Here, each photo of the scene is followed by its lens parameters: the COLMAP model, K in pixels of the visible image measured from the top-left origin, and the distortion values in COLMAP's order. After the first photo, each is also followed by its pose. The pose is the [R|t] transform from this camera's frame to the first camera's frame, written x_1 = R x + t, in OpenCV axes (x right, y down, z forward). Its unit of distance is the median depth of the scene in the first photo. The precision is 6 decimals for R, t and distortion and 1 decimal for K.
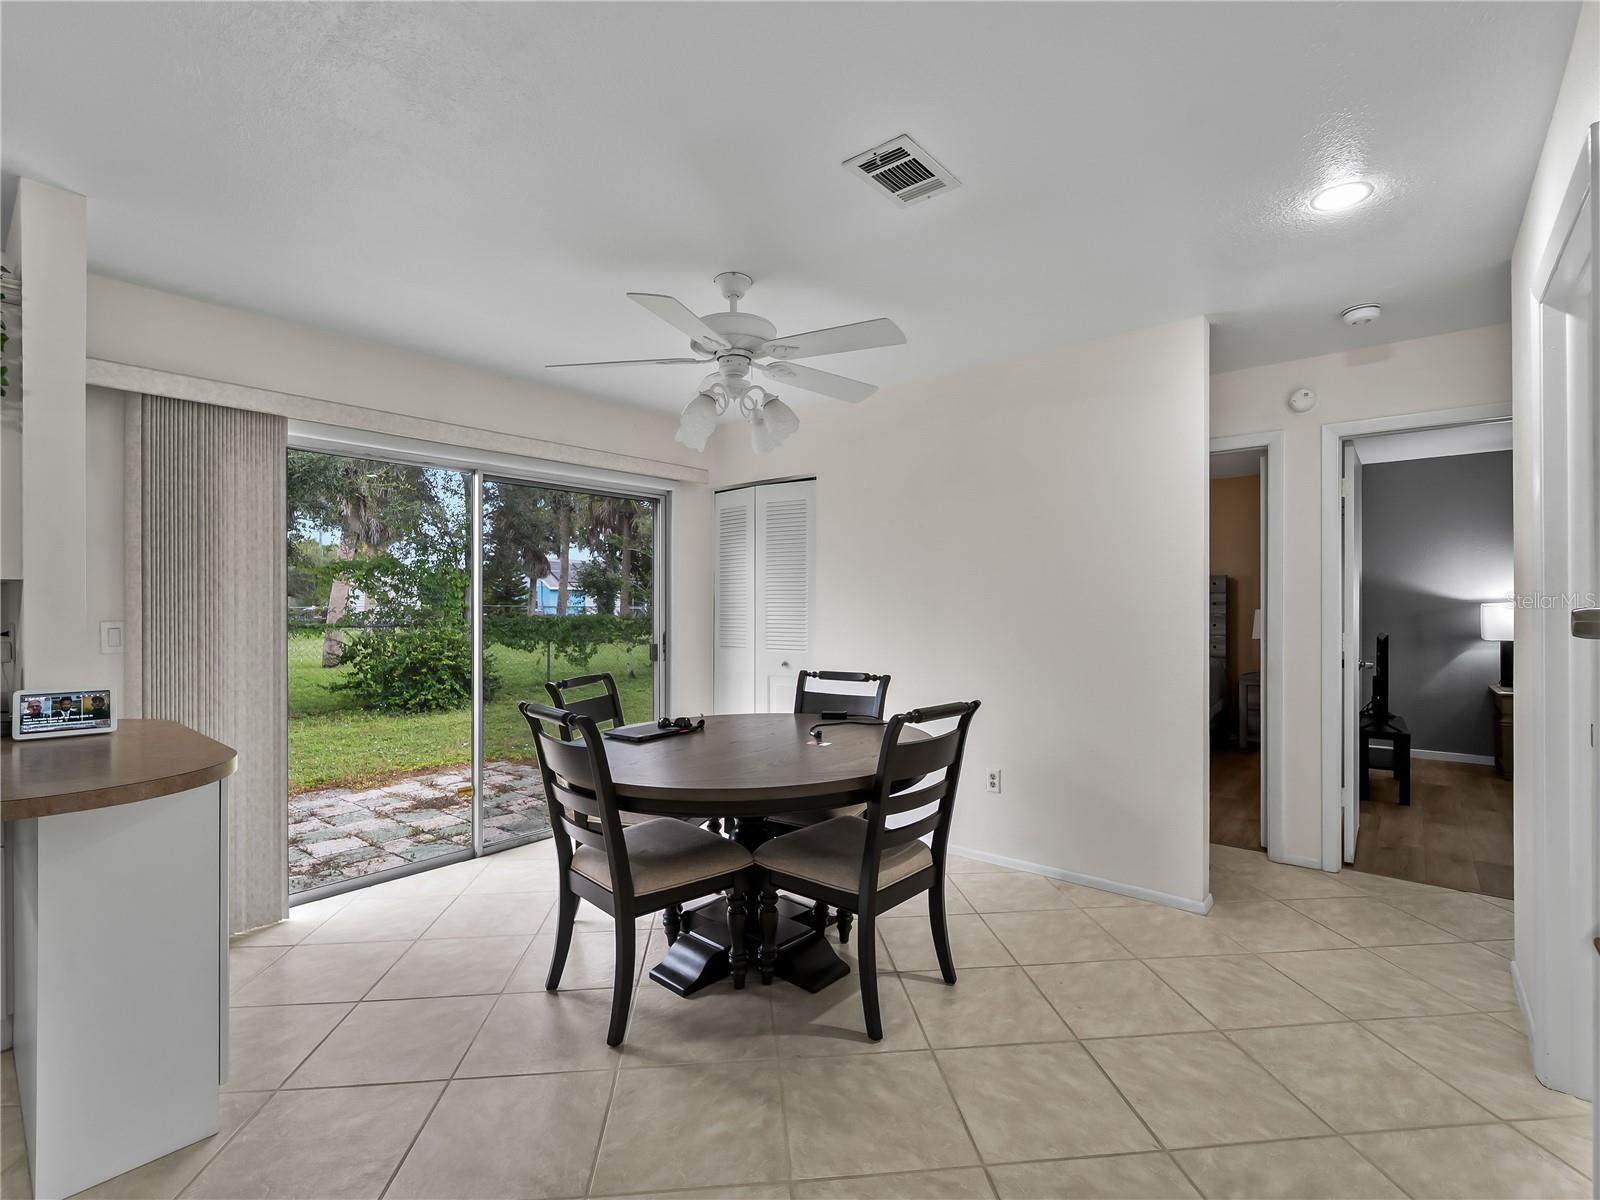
lens RADIAL K [[740.9, 0, 805.5], [0, 740.9, 634.7], [0, 0, 1]] dist [0.002694, -0.000057]
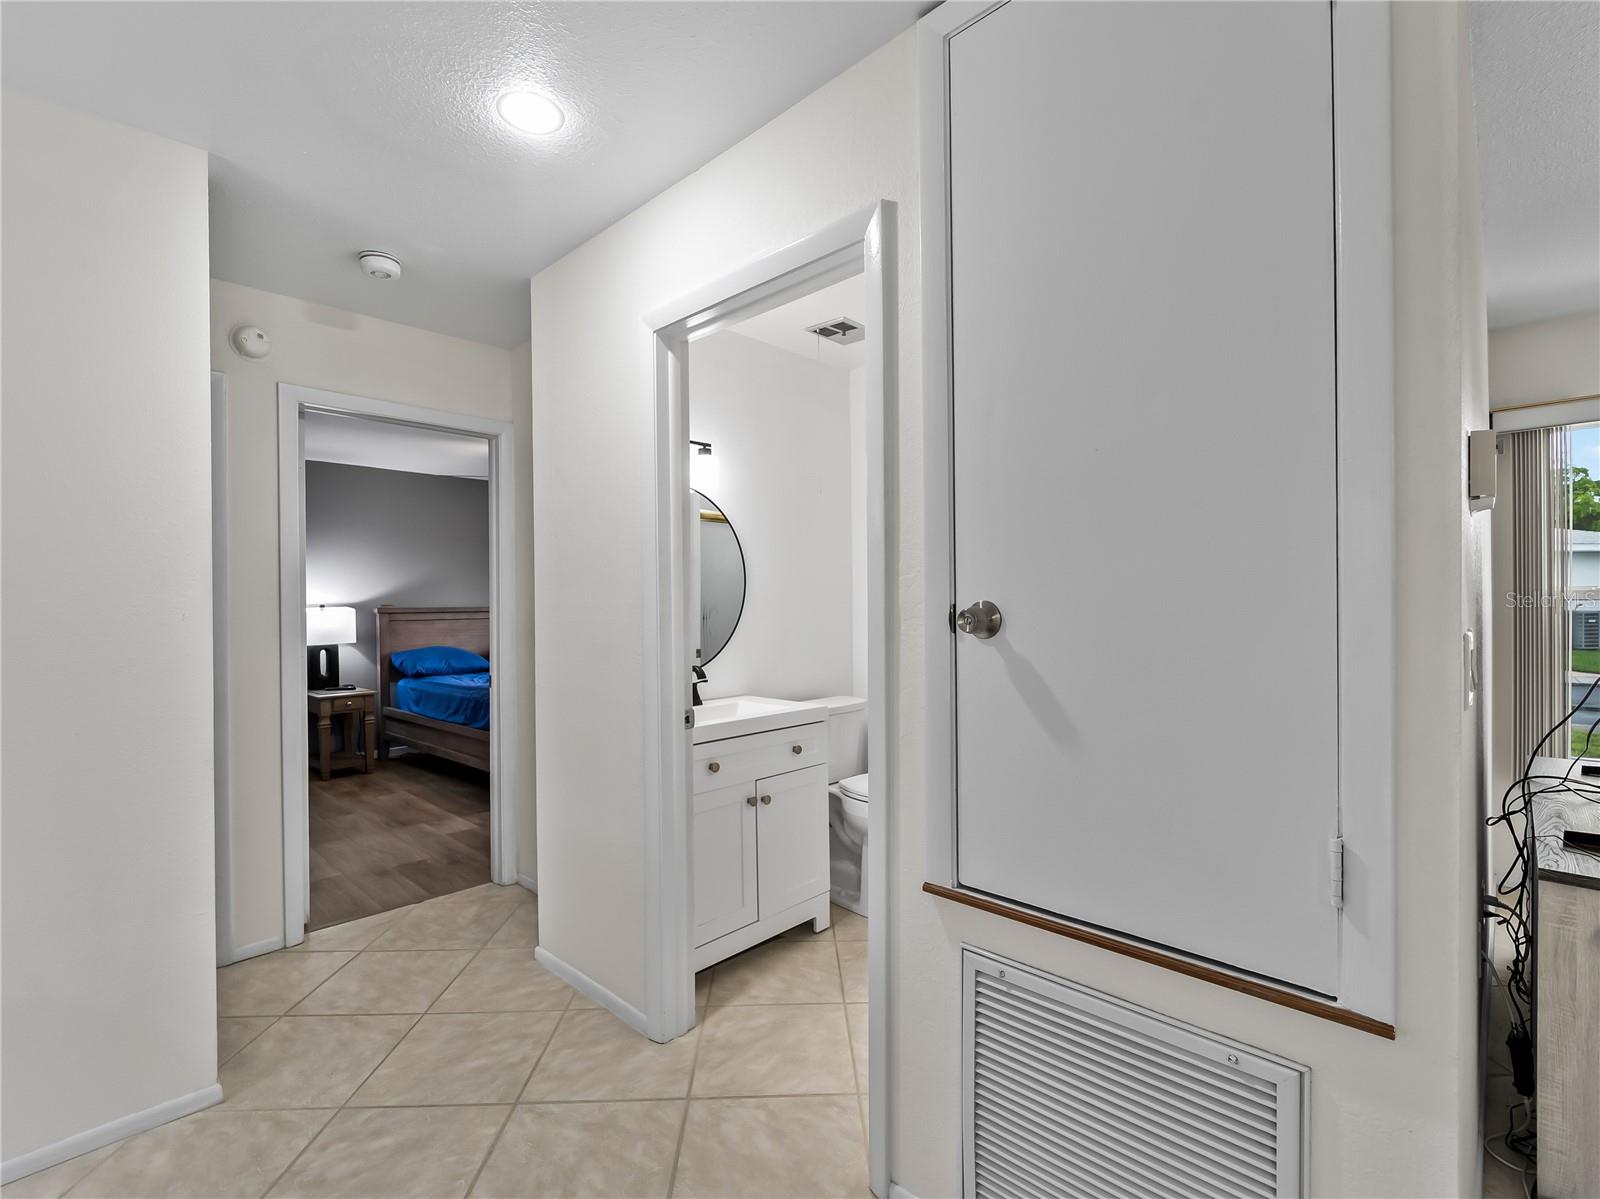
lens RADIAL K [[744.9, 0, 800.0], [0, 744.9, 599.5], [0, 0, 1]] dist [0.001284, 0.000031]
pose [[0.073460, 0.006064, 0.997280, -0.033780], [0.050078, 0.998698, -0.009762, -0.009693], [-0.996040, 0.050659, 0.073061, 0.251588]]
